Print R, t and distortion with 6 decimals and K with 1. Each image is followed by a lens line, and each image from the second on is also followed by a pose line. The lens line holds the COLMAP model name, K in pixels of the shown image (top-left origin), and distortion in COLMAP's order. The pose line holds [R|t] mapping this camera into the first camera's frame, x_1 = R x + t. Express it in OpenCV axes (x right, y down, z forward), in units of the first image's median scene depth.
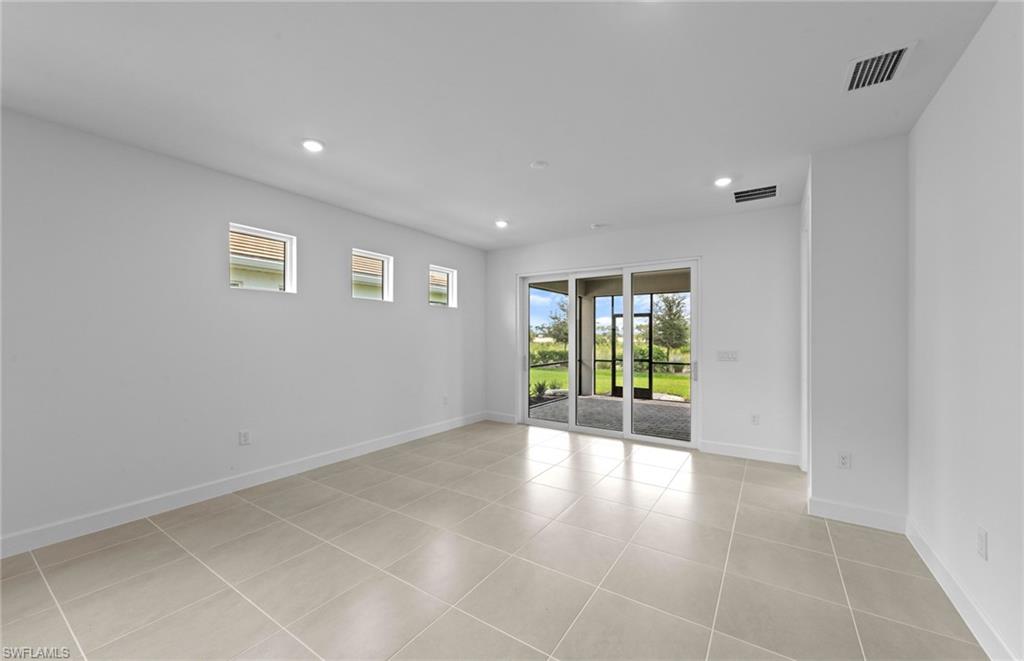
lens RADIAL K [[393.0, 0, 504.6], [0, 393.0, 329.8], [0, 0, 1]] dist [-0.001927, -0.000252]
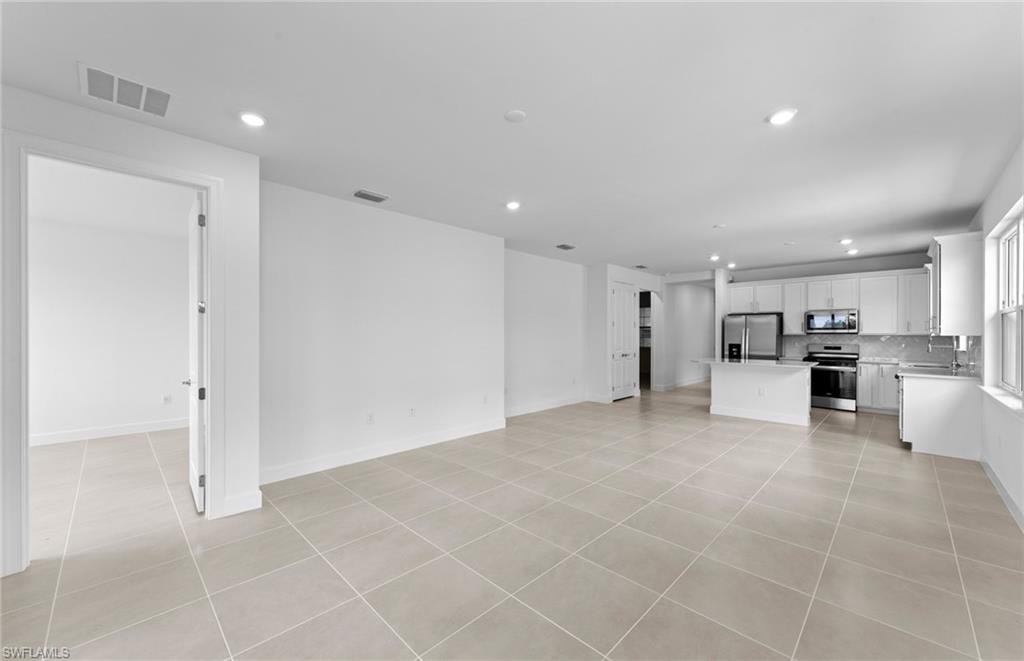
lens RADIAL K [[393.0, 0, 504.8], [0, 393.0, 335.8], [0, 0, 1]] dist [-0.001927, -0.000252]
pose [[-0.981775, -0.000431, 0.190044, -0.020748], [-0.003281, 0.999887, -0.014684, 0.016169], [-0.190016, -0.015040, -0.981666, 0.932336]]
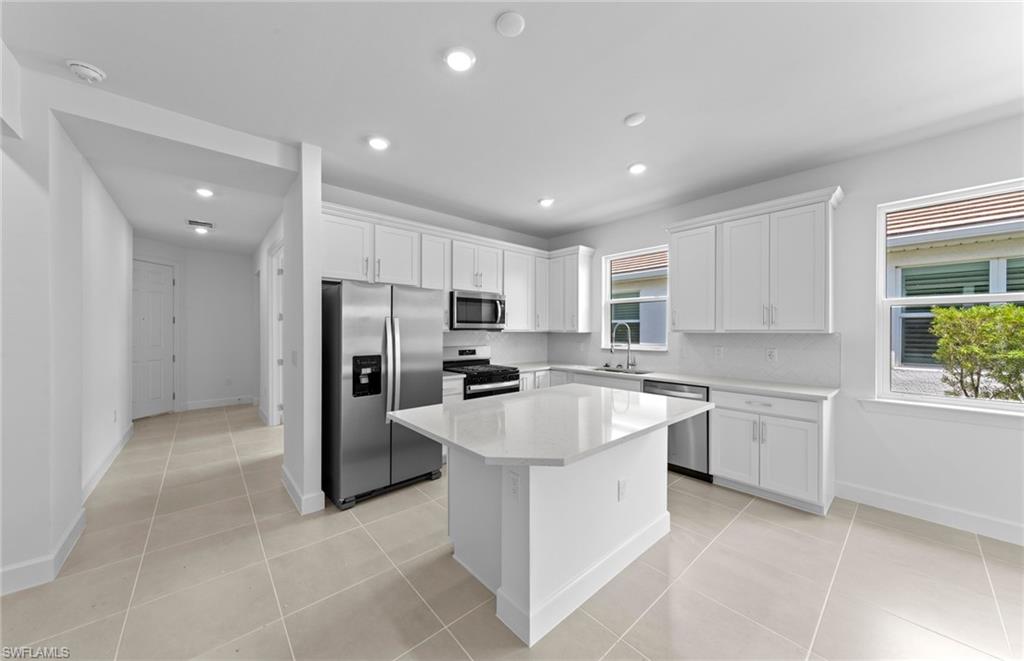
lens RADIAL K [[349.0, 0, 504.7], [0, 349.0, 334.1], [0, 0, 1]] dist [0.006250, -0.000540]
pose [[-0.258437, 0.010400, -0.965972, -0.135956], [0.016366, 0.999846, 0.006386, -0.006804], [0.965890, -0.014159, -0.258567, -0.222384]]
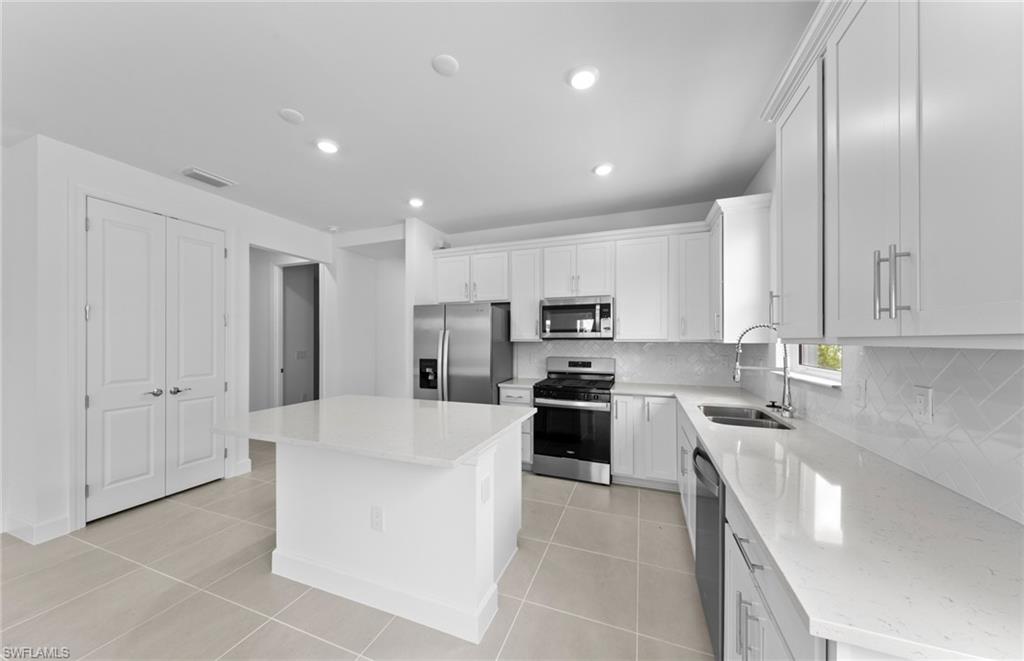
lens RADIAL K [[349.0, 0, 507.3], [0, 349.0, 341.3], [0, 0, 1]] dist [0.006250, -0.000540]
pose [[-0.973696, 0.001321, -0.227848, -0.524771], [0.004959, 0.999869, -0.015396, 0.000399], [0.227798, -0.016121, -0.973575, 0.114889]]
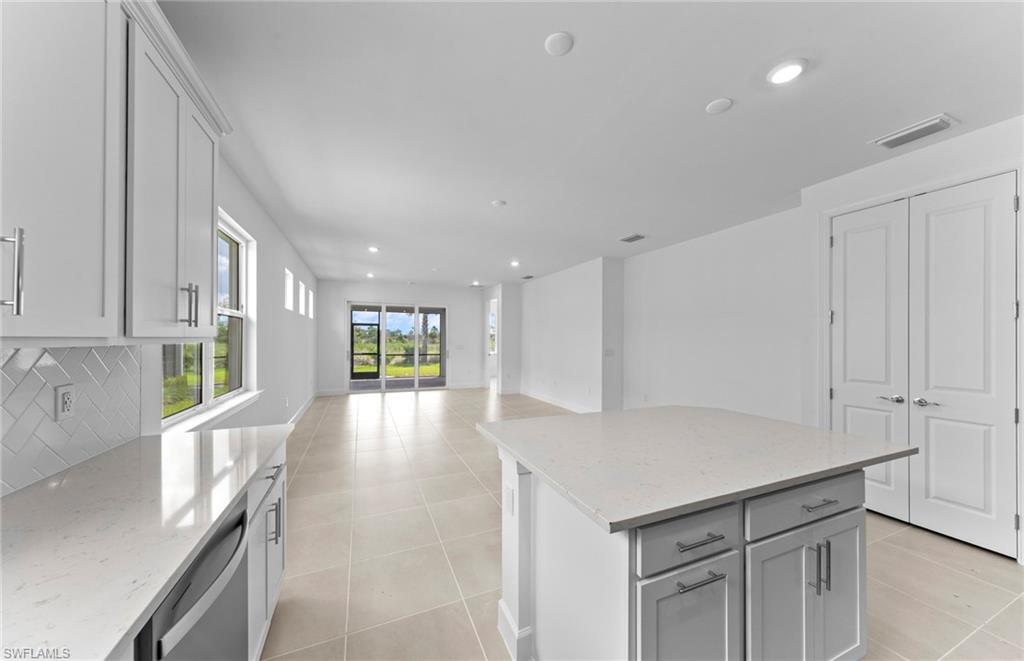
lens RADIAL K [[349.0, 0, 510.1], [0, 349.0, 336.9], [0, 0, 1]] dist [0.006250, -0.000540]
pose [[0.537993, 0.007291, 0.842917, -0.791417], [-0.019952, 0.999793, 0.004087, -0.008771], [-0.842713, -0.019016, 0.538027, -0.299330]]
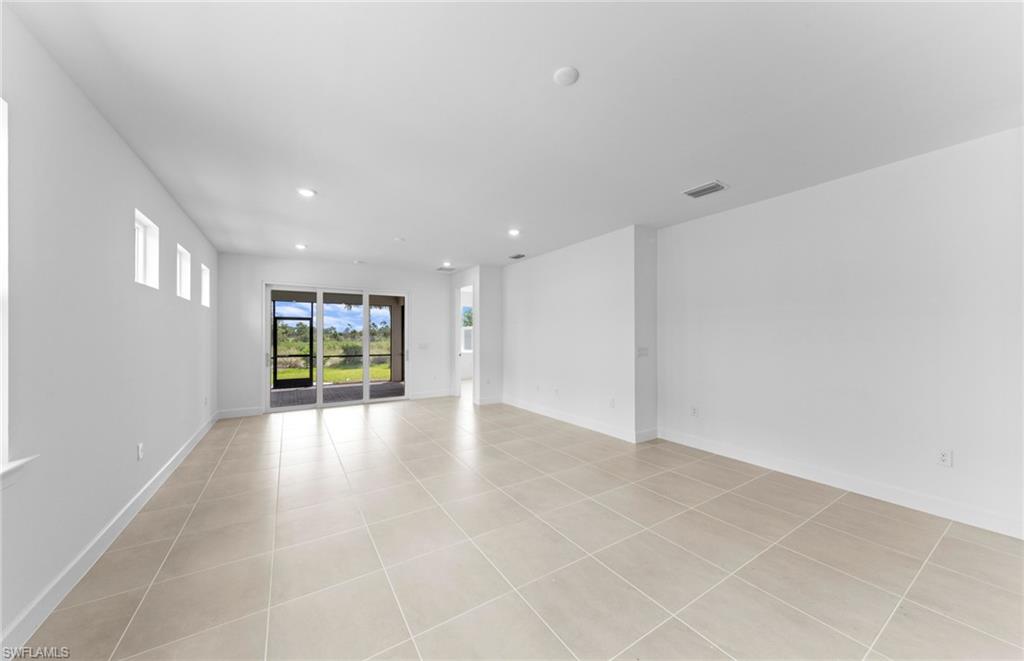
lens RADIAL K [[349.0, 0, 508.6], [0, 349.0, 332.7], [0, 0, 1]] dist [0.006250, -0.000540]
pose [[0.398182, 0.007900, 0.917273, -0.610798], [-0.014523, 0.999892, -0.002307, -0.001224], [-0.917192, -0.012403, 0.398253, -0.041708]]
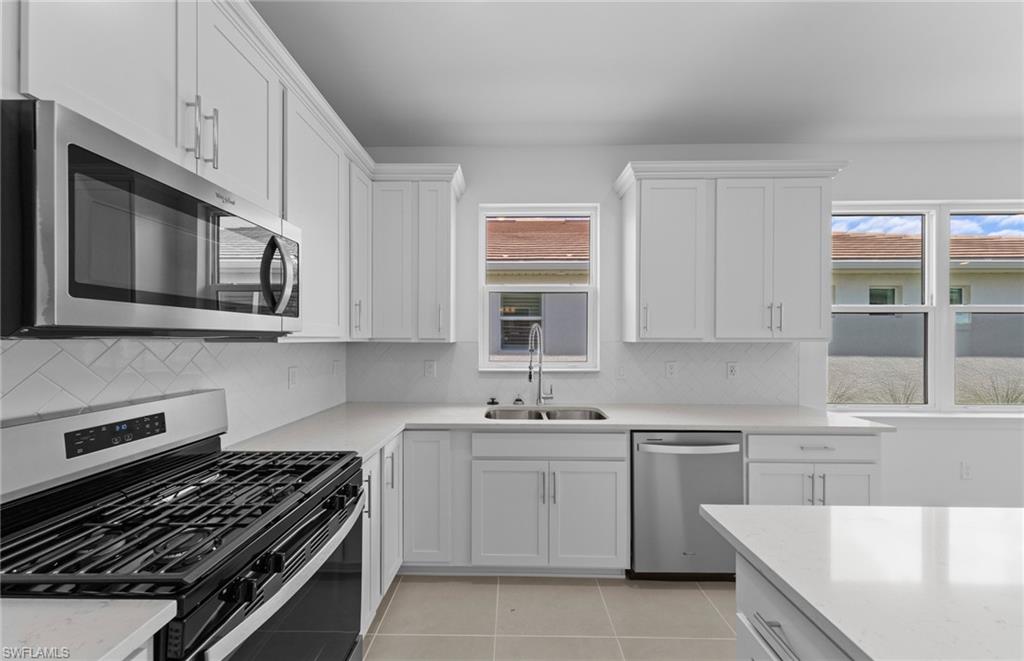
lens RADIAL K [[349.0, 0, 510.3], [0, 349.0, 334.6], [0, 0, 1]] dist [0.006250, -0.000540]
pose [[0.552862, -0.008022, -0.833234, -0.558331], [0.013632, 0.999907, -0.000581, -0.010300], [0.833161, -0.011038, 0.552920, -0.415827]]
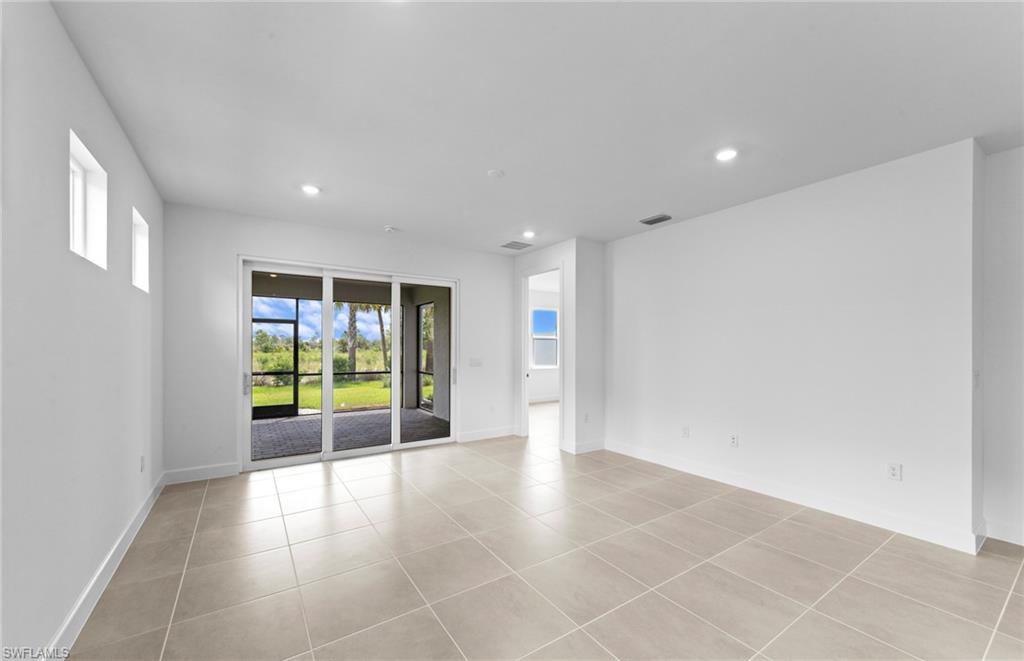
lens RADIAL K [[393.0, 0, 506.4], [0, 393.0, 346.3], [0, 0, 1]] dist [-0.001927, -0.000252]
pose [[0.375371, 0.003409, 0.926869, -0.428770], [-0.020381, 0.999782, 0.004577, 0.004671], [-0.926651, -0.020608, 0.375358, 0.318048]]
